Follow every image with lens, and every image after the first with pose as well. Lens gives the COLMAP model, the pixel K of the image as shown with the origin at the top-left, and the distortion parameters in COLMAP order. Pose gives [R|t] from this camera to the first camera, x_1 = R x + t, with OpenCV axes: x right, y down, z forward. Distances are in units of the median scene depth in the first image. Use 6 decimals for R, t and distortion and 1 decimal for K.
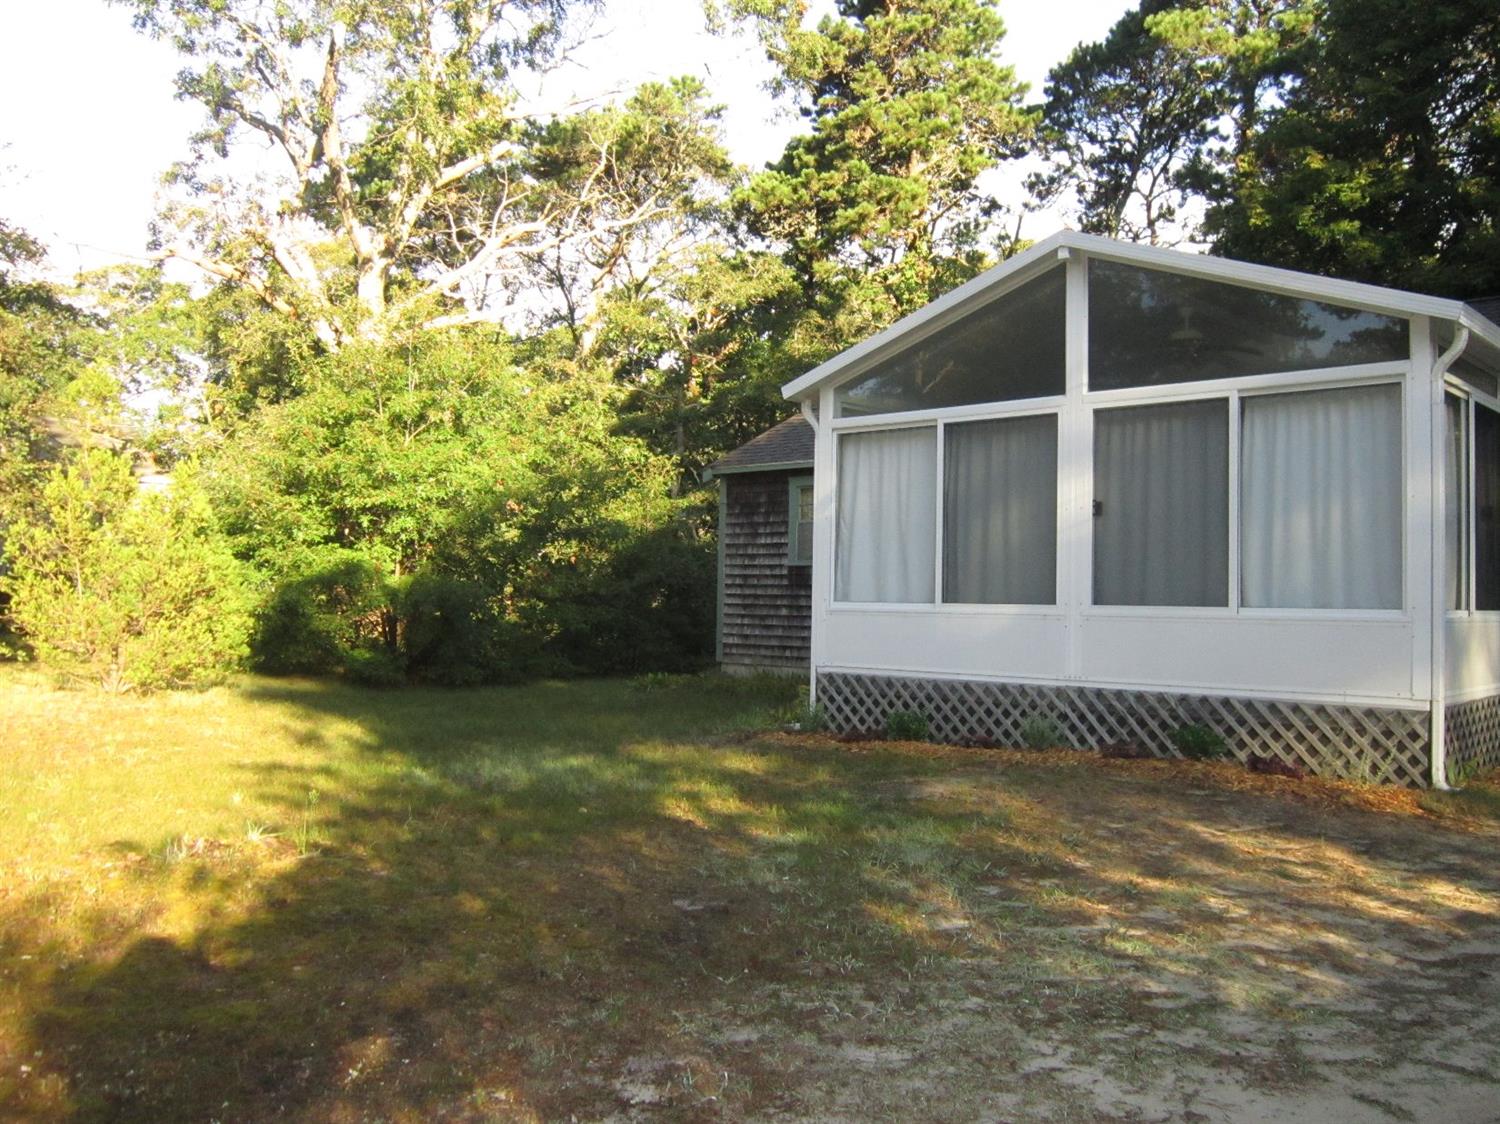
lens RADIAL K [[1421.0, 0, 750.0], [0, 1421.0, 557.0], [0, 0, 1]] dist [0.012034, 0.000000]
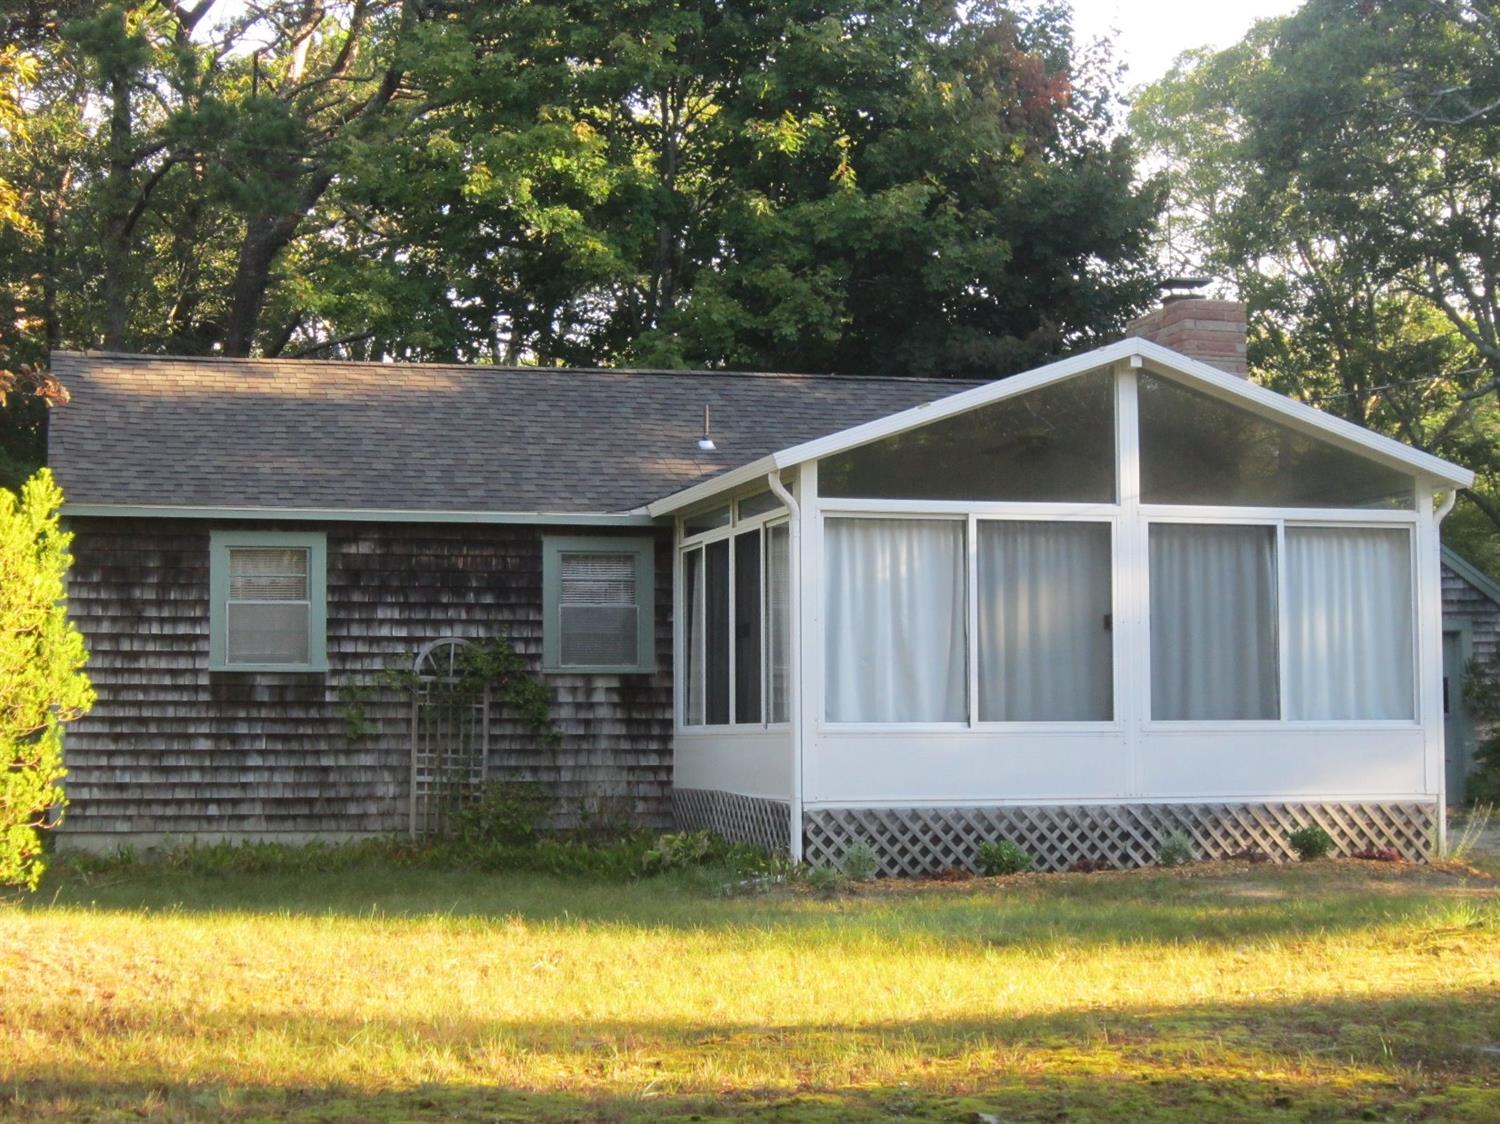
lens RADIAL K [[3018.3, 0, 750.0], [0, 3018.3, 563.6], [0, 0, 1]] dist [0.020047, 0.000000]
pose [[0.456289, 0.034383, 0.889167, -1.718051], [-0.014935, 0.999408, -0.030982, -0.005669], [-0.889707, 0.000857, 0.456532, 0.281886]]
